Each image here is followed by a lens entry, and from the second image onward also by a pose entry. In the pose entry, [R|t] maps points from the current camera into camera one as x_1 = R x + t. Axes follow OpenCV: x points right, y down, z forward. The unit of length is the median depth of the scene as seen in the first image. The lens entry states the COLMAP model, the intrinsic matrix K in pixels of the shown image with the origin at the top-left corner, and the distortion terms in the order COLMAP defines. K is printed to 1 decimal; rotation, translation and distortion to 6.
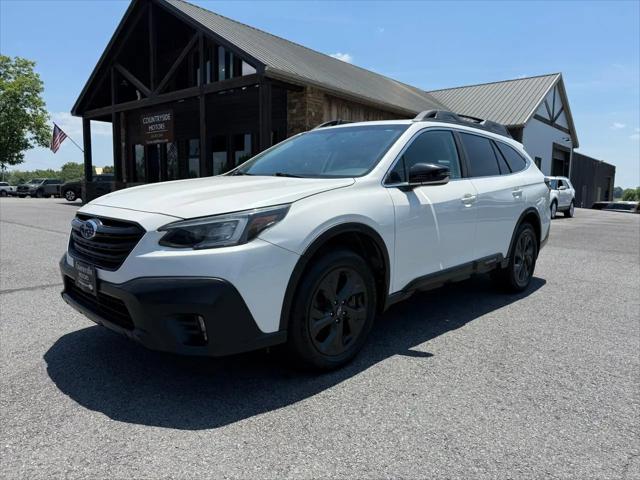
lens RADIAL K [[462.0, 0, 323.7], [0, 462.0, 239.5], [0, 0, 1]] dist [0.037480, -0.002838]
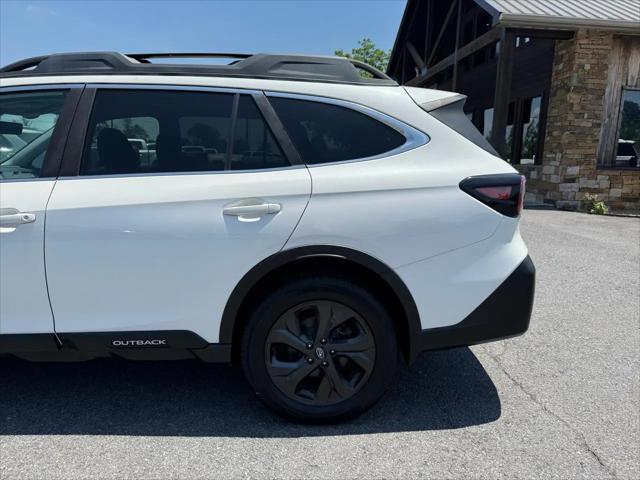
lens RADIAL K [[449.3, 0, 320.1], [0, 449.3, 245.1], [0, 0, 1]] dist [0.043778, -0.062401]
pose [[0.701459, 0.139265, -0.698971, 1.040298], [-0.091115, 0.990199, 0.105850, -0.161170], [0.706862, -0.010563, 0.707273, 0.991232]]
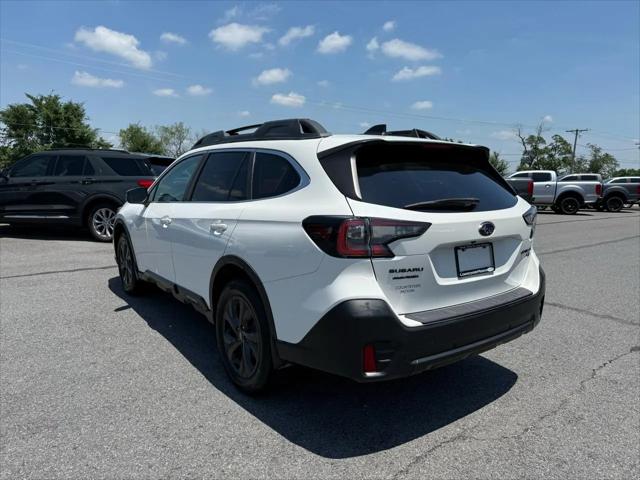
lens RADIAL K [[450.2, 0, 320.0], [0, 450.2, 240.0], [0, 0, 1]] dist [0.044539, -0.058584]
pose [[-0.172171, 0.121055, -0.977600, 1.412780], [-0.137788, 0.979704, 0.145582, -0.270903], [0.975383, 0.159767, -0.151997, 1.686307]]
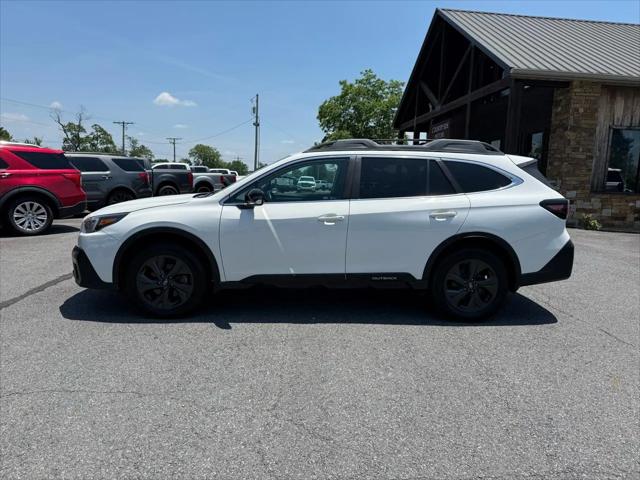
lens RADIAL K [[443.1, 0, 319.4], [0, 443.1, 242.9], [0, 0, 1]] dist [0.088789, -0.124875]
pose [[0.710017, 0.108678, -0.695748, 1.191176], [-0.097076, 0.993692, 0.056151, -0.094867], [0.697461, 0.027673, 0.716088, 0.214540]]
